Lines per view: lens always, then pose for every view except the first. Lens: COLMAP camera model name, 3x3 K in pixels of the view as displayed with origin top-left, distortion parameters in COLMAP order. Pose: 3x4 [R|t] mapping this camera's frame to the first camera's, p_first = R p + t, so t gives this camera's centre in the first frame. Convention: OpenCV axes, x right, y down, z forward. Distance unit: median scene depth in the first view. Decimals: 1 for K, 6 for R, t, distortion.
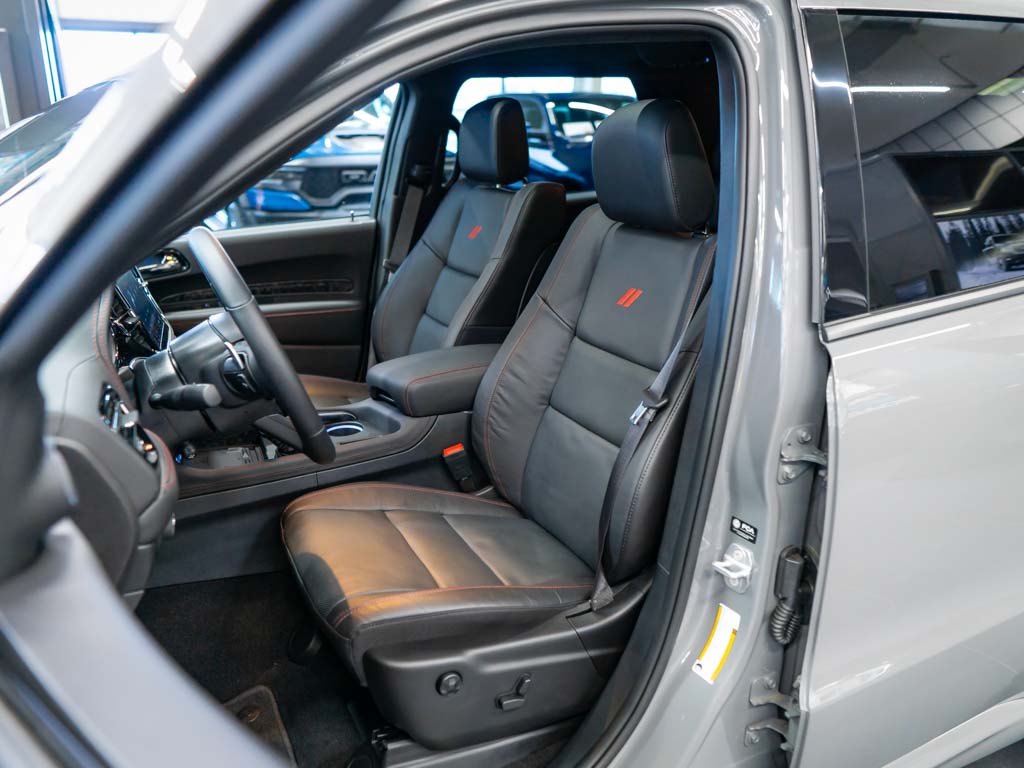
lens RADIAL K [[794.9, 0, 512.0], [0, 794.9, 384.0], [0, 0, 1]] dist [-0.005088, 0.000773]
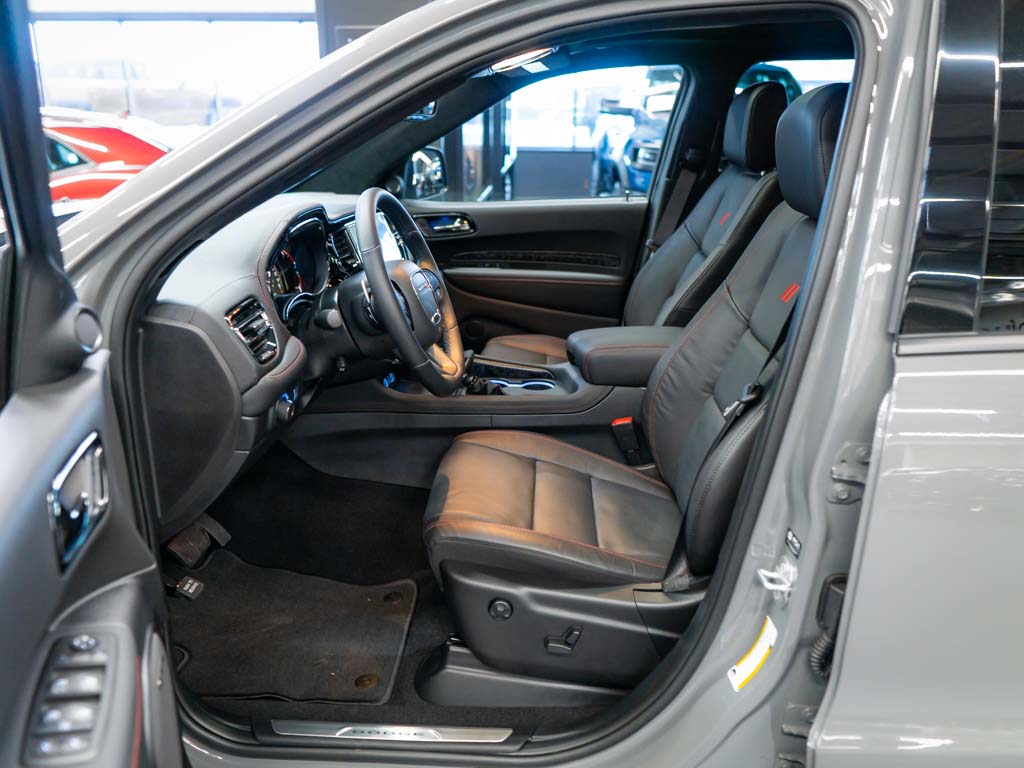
lens RADIAL K [[795.2, 0, 512.0], [0, 795.2, 384.0], [0, 0, 1]] dist [-0.004474, 0.000120]
pose [[0.870618, 0.170068, -0.461629, 0.302569], [-0.162365, 0.985100, 0.056704, -0.001045], [0.464394, 0.025585, 0.885259, 0.006384]]
